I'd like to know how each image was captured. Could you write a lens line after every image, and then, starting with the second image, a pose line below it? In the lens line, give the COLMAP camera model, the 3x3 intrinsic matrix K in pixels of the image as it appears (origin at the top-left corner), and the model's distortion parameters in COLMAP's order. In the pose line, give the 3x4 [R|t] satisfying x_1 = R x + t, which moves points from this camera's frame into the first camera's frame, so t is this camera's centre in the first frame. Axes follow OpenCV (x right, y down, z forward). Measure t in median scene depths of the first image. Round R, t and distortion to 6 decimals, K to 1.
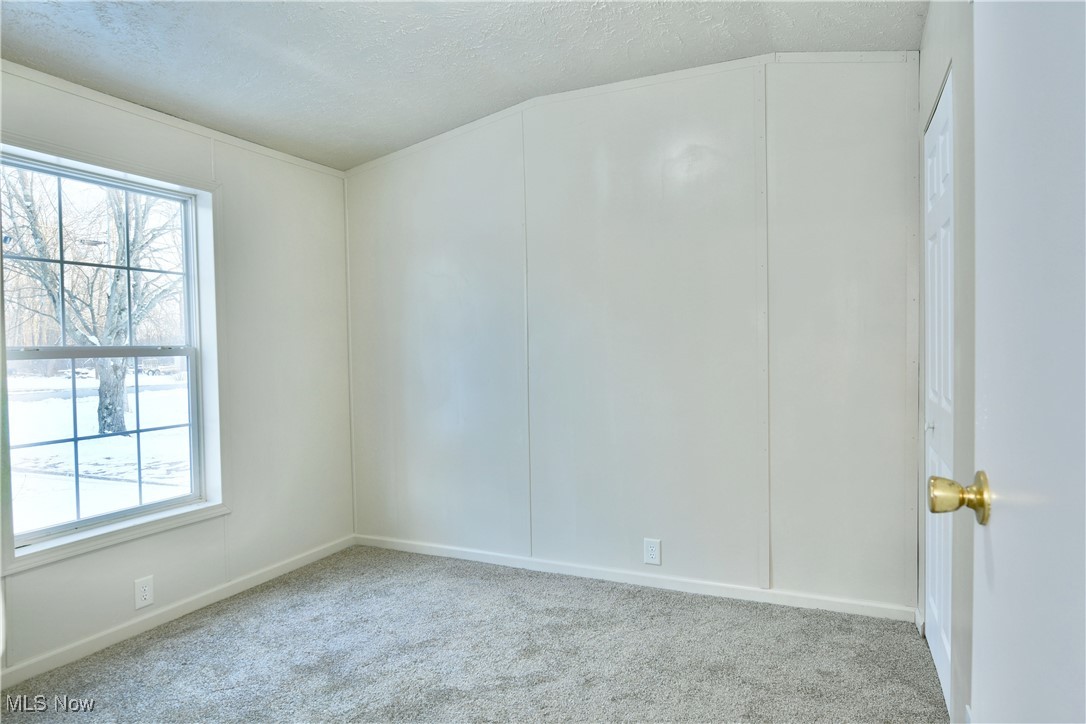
lens RADIAL K [[644.8, 0, 535.6], [0, 644.8, 338.6], [0, 0, 1]] dist [-0.001845, -0.008678]
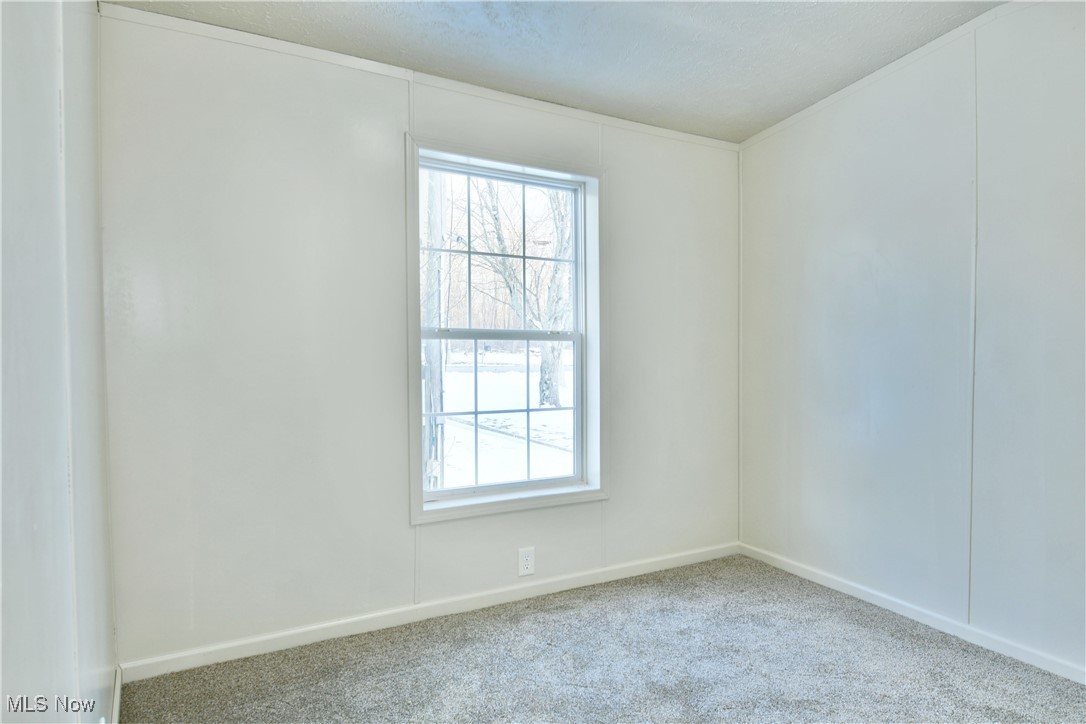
lens RADIAL K [[644.8, 0, 535.6], [0, 644.8, 338.6], [0, 0, 1]] dist [-0.001845, -0.008678]
pose [[0.813222, 0.036343, -0.580818, 0.007179], [-0.027773, 0.999335, 0.023645, 0.000372], [0.581291, -0.003097, 0.813690, 0.122893]]
